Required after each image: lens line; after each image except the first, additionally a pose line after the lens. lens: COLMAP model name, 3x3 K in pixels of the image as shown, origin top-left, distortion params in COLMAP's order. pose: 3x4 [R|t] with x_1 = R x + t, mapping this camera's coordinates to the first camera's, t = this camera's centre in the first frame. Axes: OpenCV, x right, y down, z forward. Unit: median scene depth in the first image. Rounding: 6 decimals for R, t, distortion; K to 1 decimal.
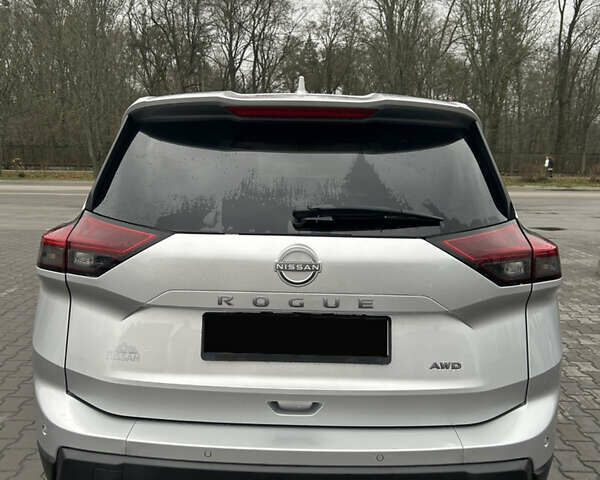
lens RADIAL K [[615.9, 0, 300.6], [0, 615.9, 233.4], [0, 0, 1]] dist [0.028483, 0.000000]
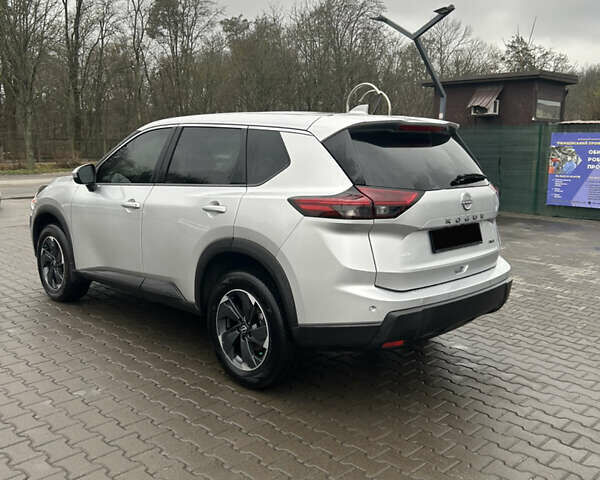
lens RADIAL K [[615.9, 0, 298.3], [0, 615.9, 240.5], [0, 0, 1]] dist [0.028483, 0.000000]
pose [[0.701980, -0.118485, 0.702272, -1.852376], [0.093444, 0.992863, 0.074107, -0.027286], [-0.706040, 0.013601, 0.708041, -0.106481]]
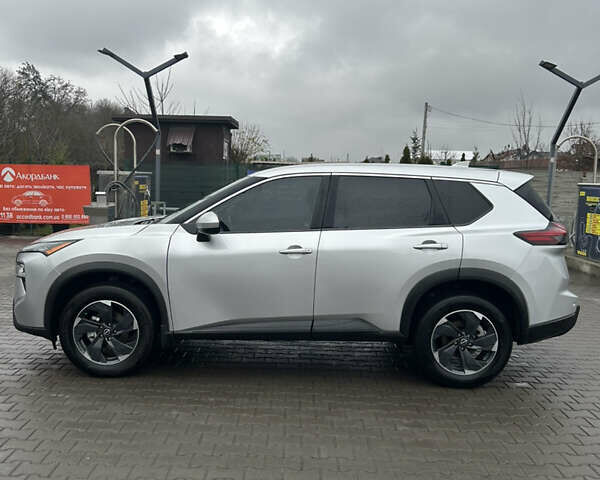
lens RADIAL K [[615.9, 0, 295.6], [0, 615.9, 243.1], [0, 0, 1]] dist [0.028483, 0.000000]
pose [[0.008202, -0.120267, 0.992708, -3.109547], [0.114674, 0.986305, 0.118544, -0.396692], [-0.993369, 0.112866, 0.021881, 2.175351]]
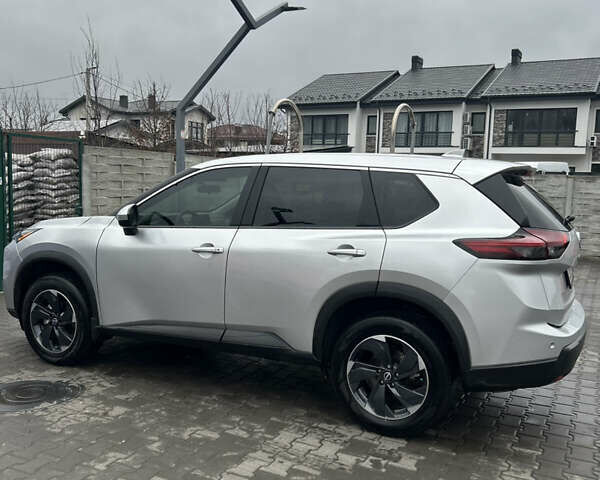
lens RADIAL K [[615.9, 0, 299.9], [0, 615.9, 243.0], [0, 0, 1]] dist [0.028483, 0.000000]
pose [[0.430862, -0.092926, 0.897620, -2.465178], [0.101215, 0.993384, 0.054257, -0.167859], [-0.896724, 0.067475, 0.437417, 0.881701]]
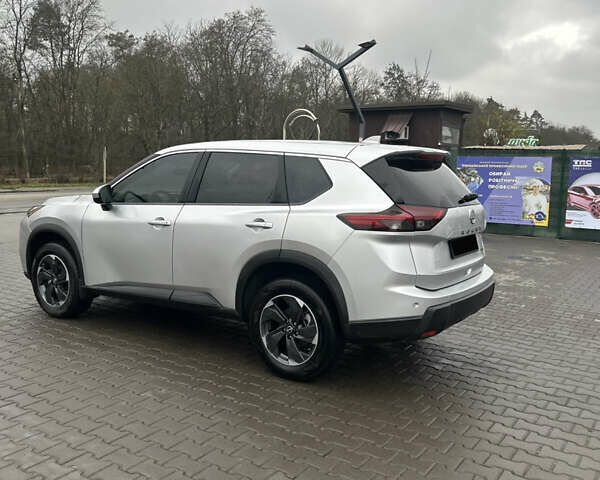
lens RADIAL K [[615.9, 0, 305.1], [0, 615.9, 242.8], [0, 0, 1]] dist [0.028483, 0.000000]
pose [[0.547896, -0.111176, 0.829126, -2.485334], [0.098832, 0.992791, 0.067812, -0.083756], [-0.830688, 0.044790, 0.554934, 0.120546]]
